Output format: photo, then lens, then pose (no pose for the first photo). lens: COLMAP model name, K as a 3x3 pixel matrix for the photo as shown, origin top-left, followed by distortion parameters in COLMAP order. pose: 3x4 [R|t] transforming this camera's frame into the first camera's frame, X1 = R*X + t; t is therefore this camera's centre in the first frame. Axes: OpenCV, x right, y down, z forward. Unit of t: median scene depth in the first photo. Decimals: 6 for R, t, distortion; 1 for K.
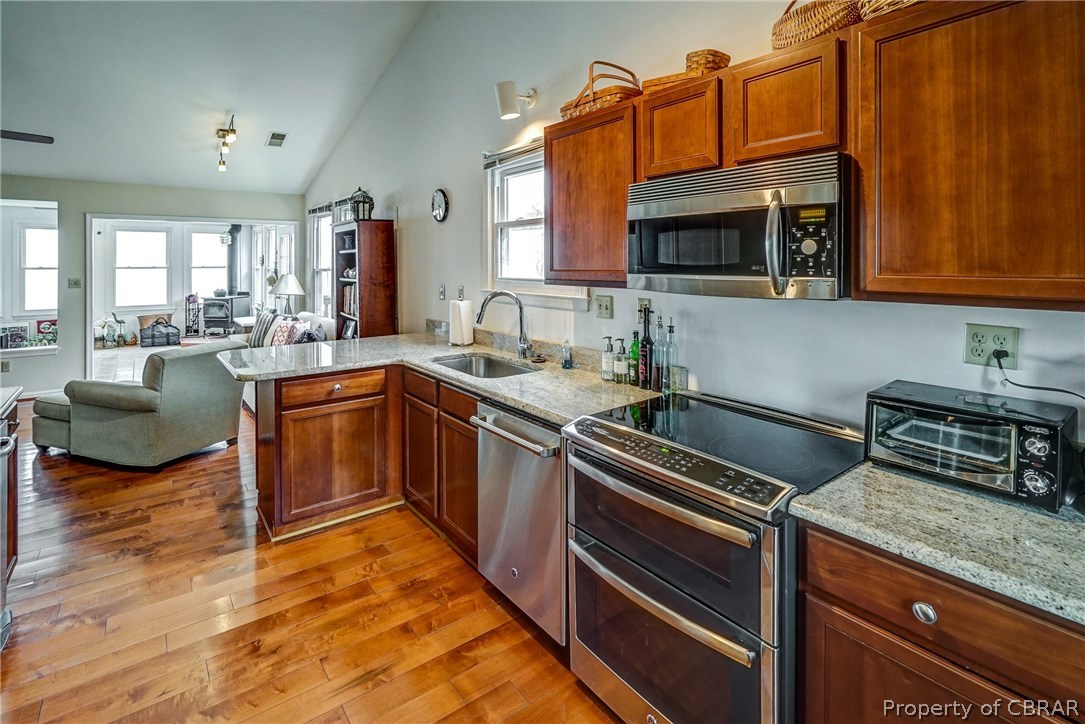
lens RADIAL K [[515.5, 0, 526.7], [0, 515.5, 361.8], [0, 0, 1]] dist [-0.000111, -0.000074]
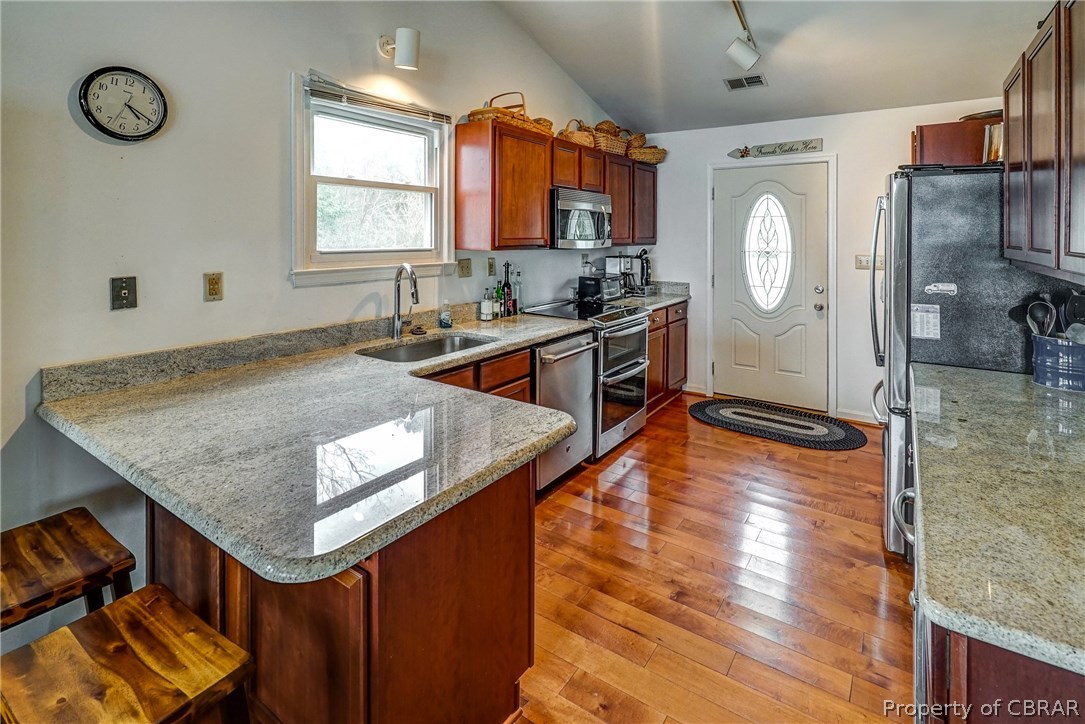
lens RADIAL K [[515.5, 0, 526.7], [0, 515.5, 361.8], [0, 0, 1]] dist [-0.000111, -0.000074]
pose [[-0.304500, -0.230415, 0.924223, -1.262785], [0.170814, 0.941362, 0.290965, -0.262181], [-0.937071, 0.246469, -0.247287, 1.390160]]
